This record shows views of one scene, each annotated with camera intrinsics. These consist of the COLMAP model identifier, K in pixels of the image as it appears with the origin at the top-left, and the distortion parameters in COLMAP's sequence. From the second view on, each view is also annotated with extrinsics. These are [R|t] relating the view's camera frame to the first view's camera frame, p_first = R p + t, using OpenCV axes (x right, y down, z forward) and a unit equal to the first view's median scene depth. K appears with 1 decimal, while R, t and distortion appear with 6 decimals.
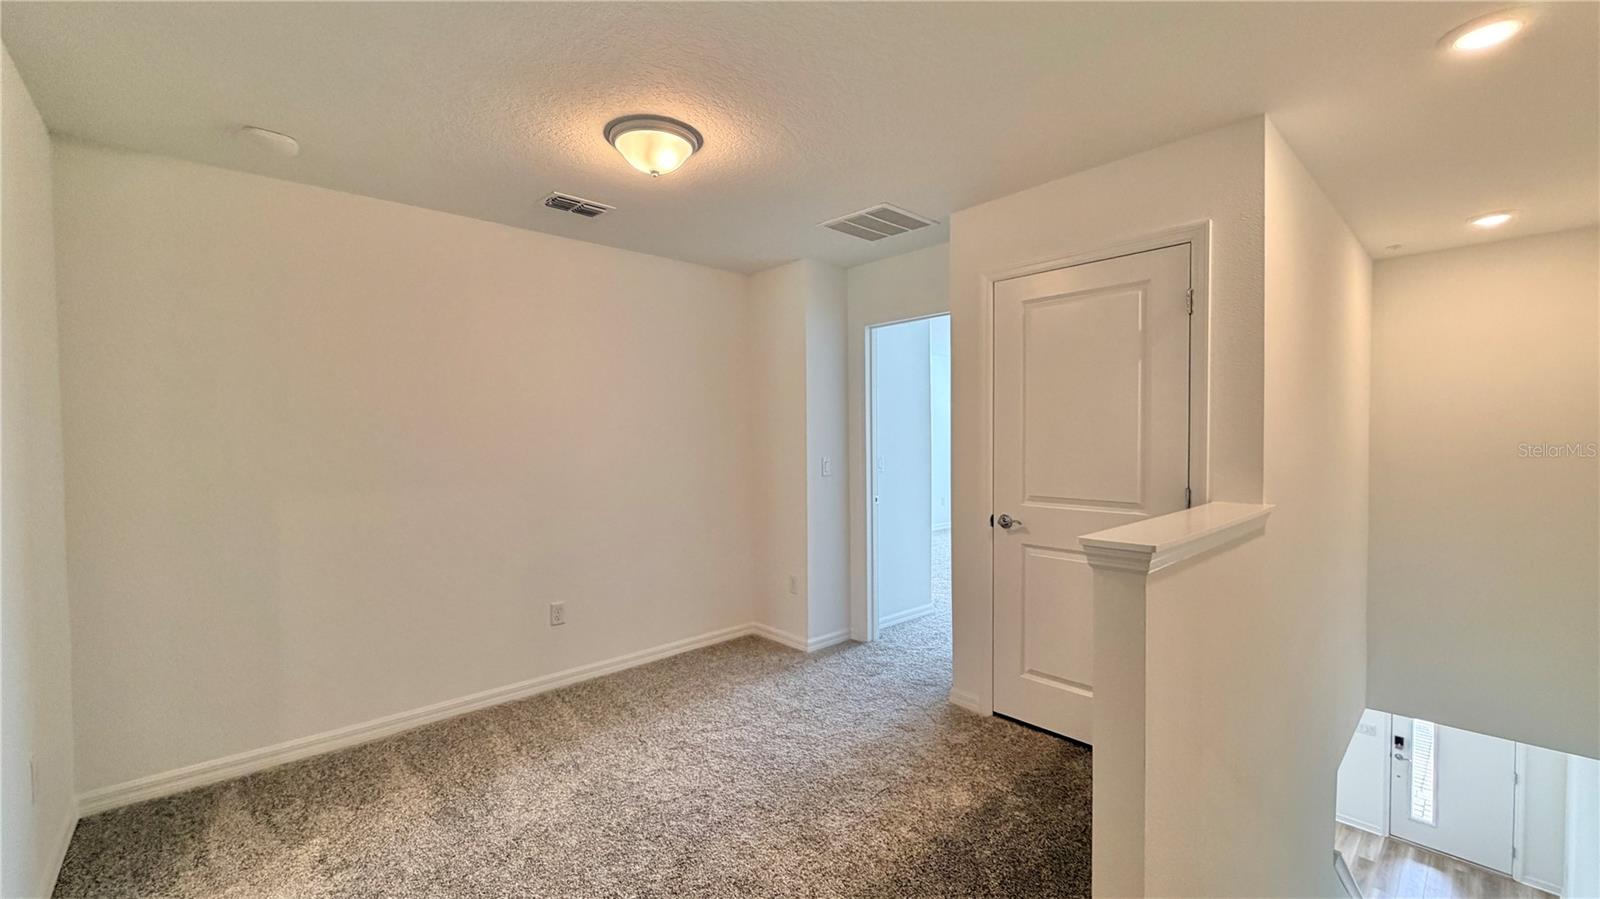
lens RADIAL K [[639.7, 0, 799.3], [0, 639.7, 454.4], [0, 0, 1]] dist [-0.000694, 0.000261]
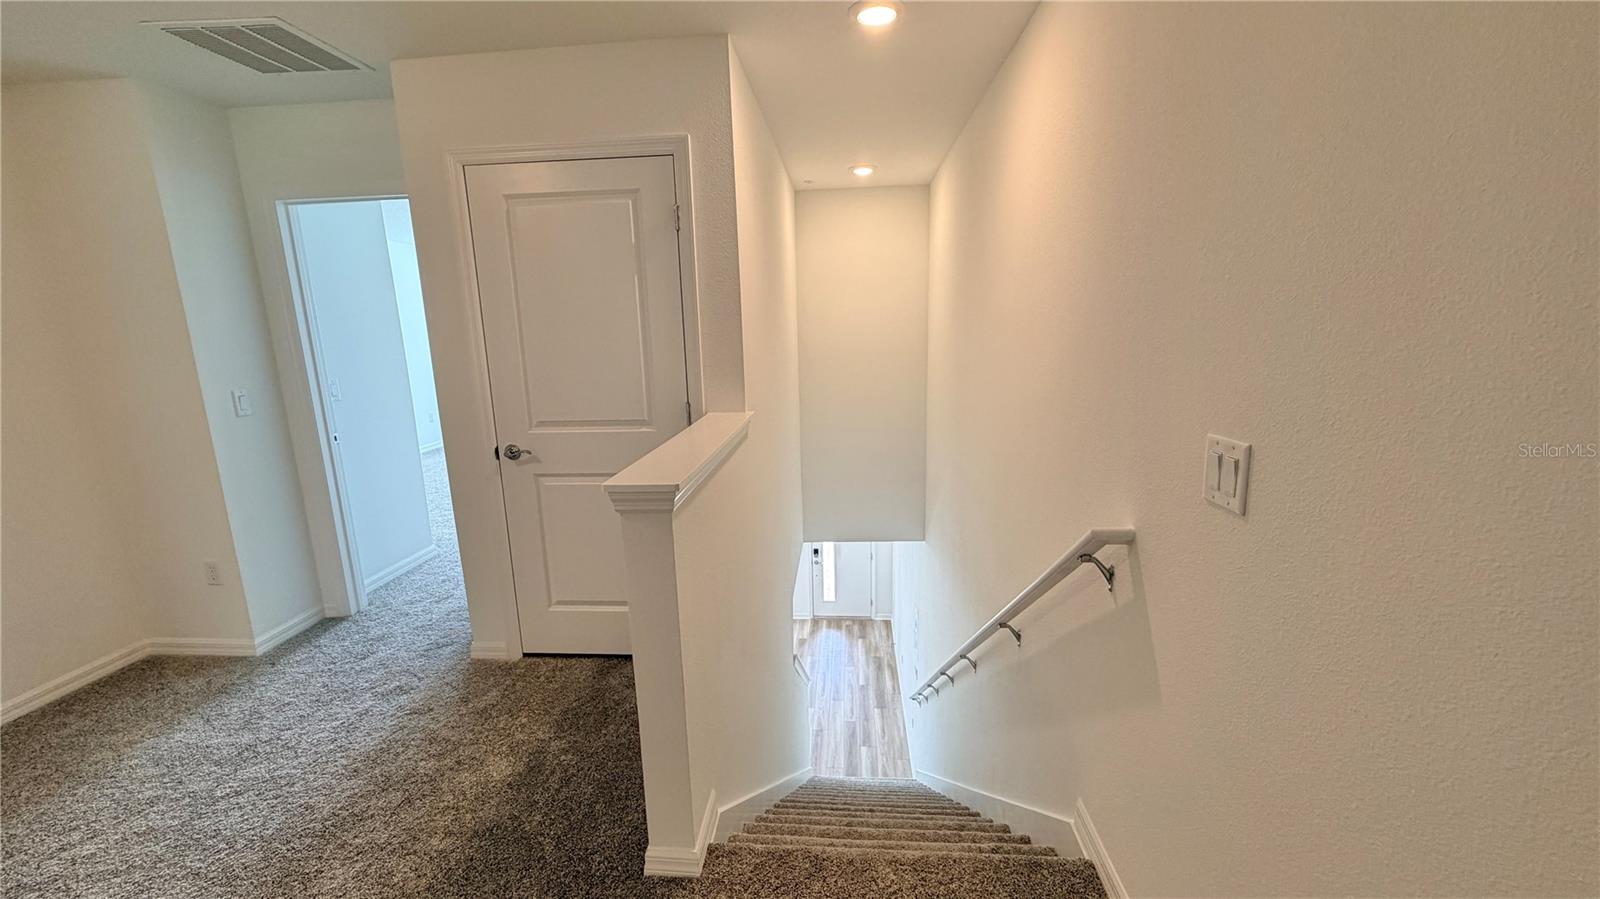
lens RADIAL K [[639.7, 0, 796.8], [0, 639.7, 455.0], [0, 0, 1]] dist [-0.000694, 0.000261]
pose [[0.734419, -0.148312, 0.662293, 0.021342], [0.039023, 0.983445, 0.176956, -0.033673], [-0.677574, -0.104115, 0.728048, 0.079629]]
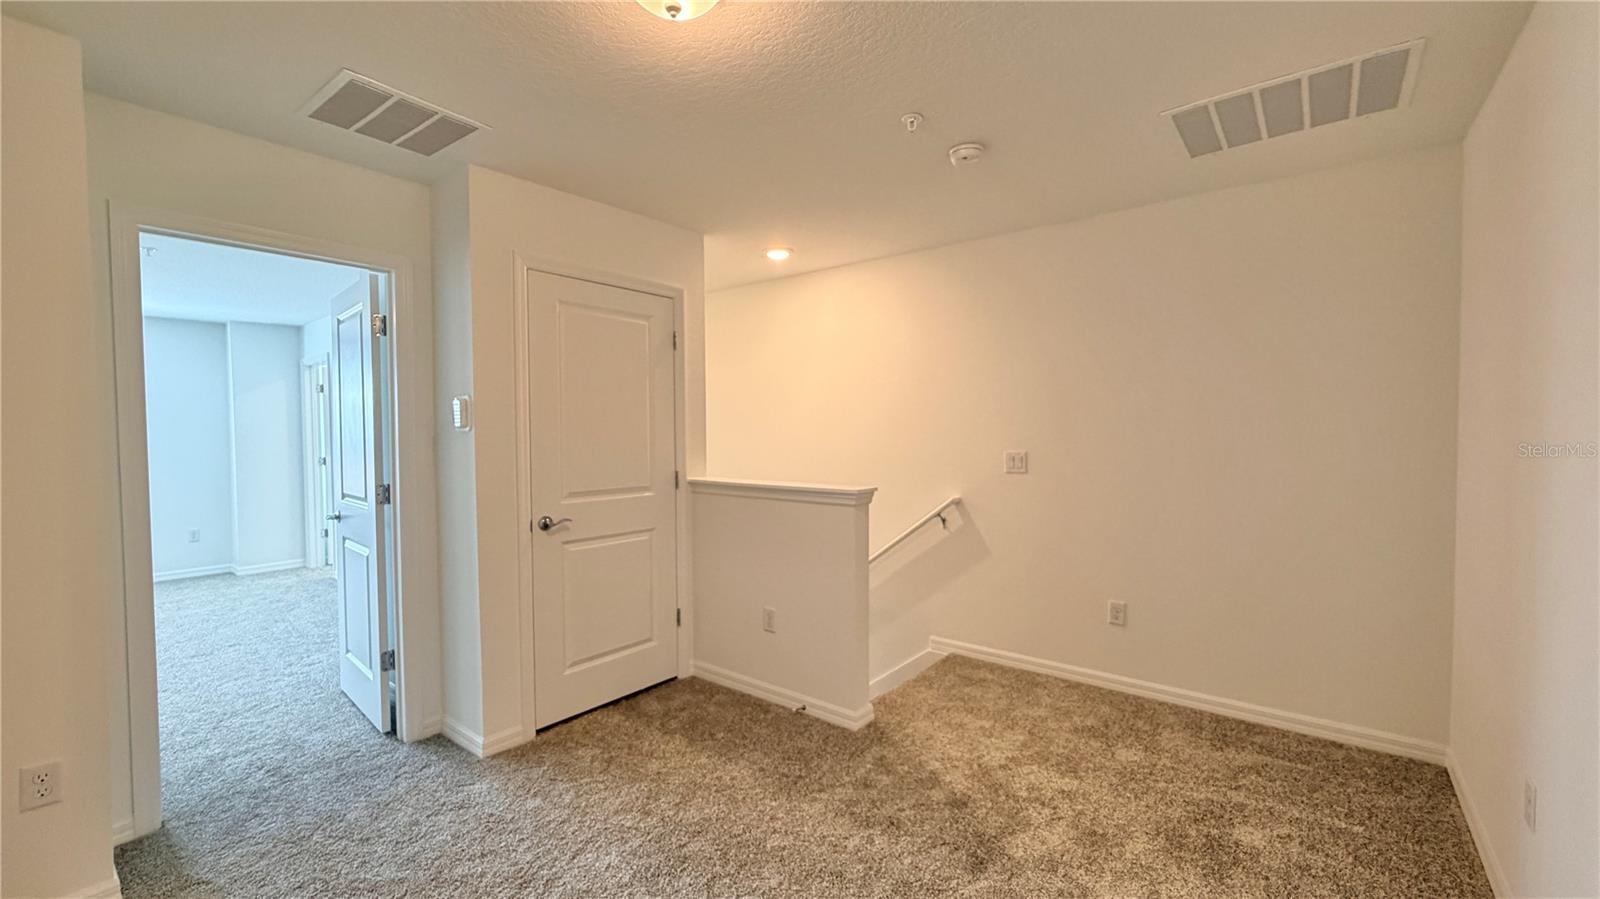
lens RADIAL K [[639.7, 0, 801.7], [0, 639.7, 445.5], [0, 0, 1]] dist [-0.000694, 0.000261]
pose [[-0.162518, -0.017638, 0.986548, -0.680801], [0.029070, 0.999321, 0.022656, -0.022623], [-0.986277, 0.032361, -0.161895, 0.768928]]
